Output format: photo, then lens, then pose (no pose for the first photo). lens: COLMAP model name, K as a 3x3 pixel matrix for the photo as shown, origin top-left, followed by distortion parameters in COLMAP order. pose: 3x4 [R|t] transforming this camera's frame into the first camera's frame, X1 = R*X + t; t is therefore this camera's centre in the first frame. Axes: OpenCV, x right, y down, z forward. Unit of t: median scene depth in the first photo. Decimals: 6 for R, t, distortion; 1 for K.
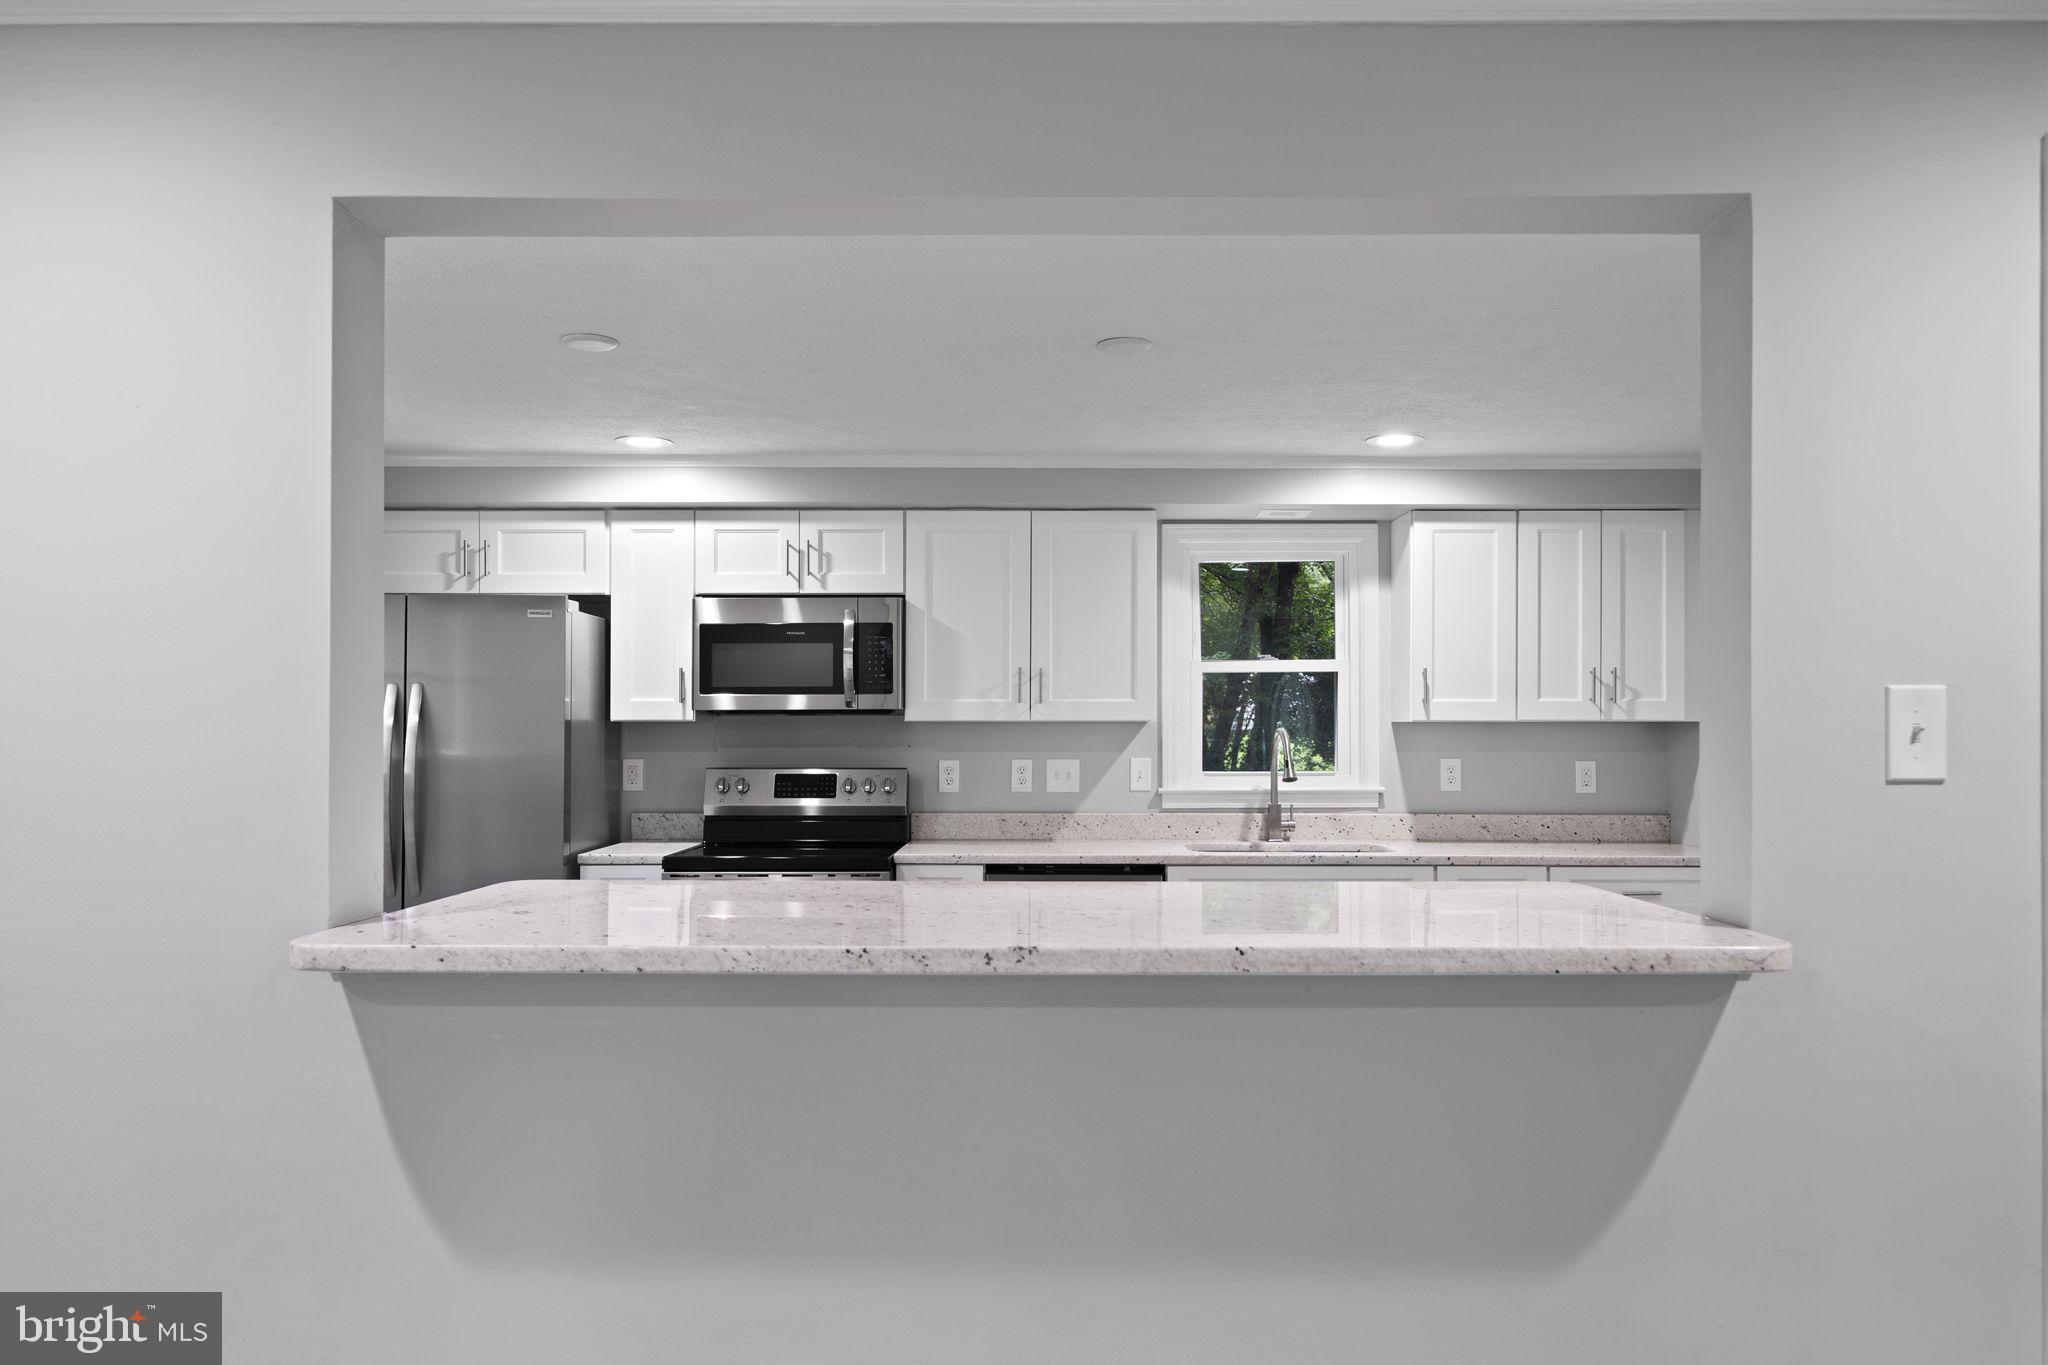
lens RADIAL K [[1397.0, 0, 1030.3], [0, 1397.0, 711.1], [0, 0, 1]] dist [0.002330, 0.000176]
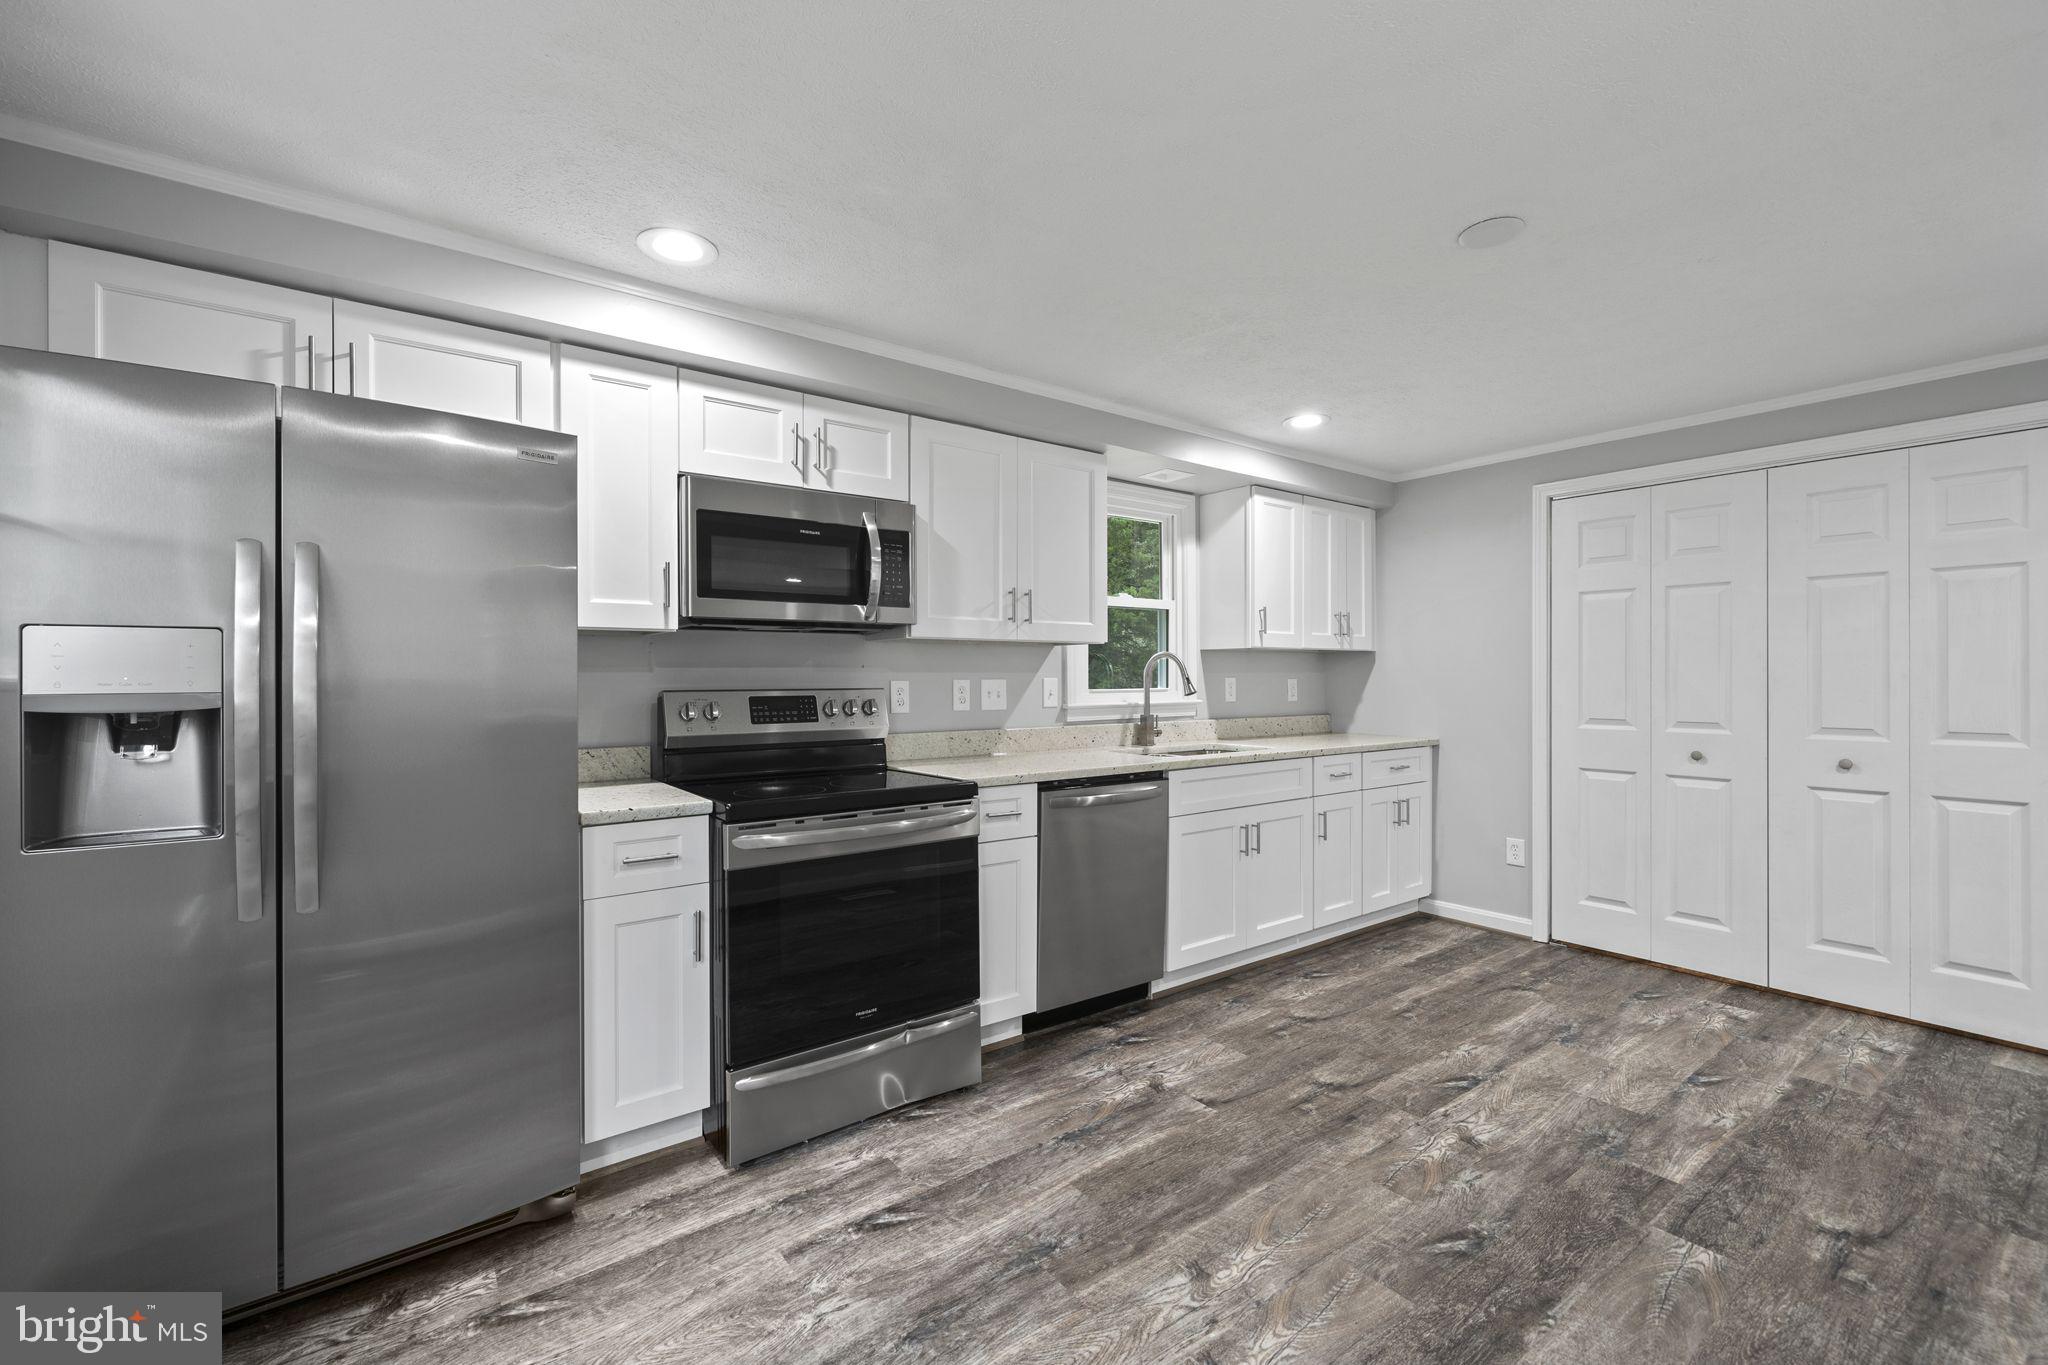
lens RADIAL K [[848.3, 0, 1012.0], [0, 848.3, 676.0], [0, 0, 1]] dist [0.000063, 0.000548]
pose [[0.802871, -0.001687, 0.596150, -0.376288], [-0.002722, 0.999975, 0.006496, 0.029051], [-0.596147, -0.006838, 0.802846, 0.494732]]
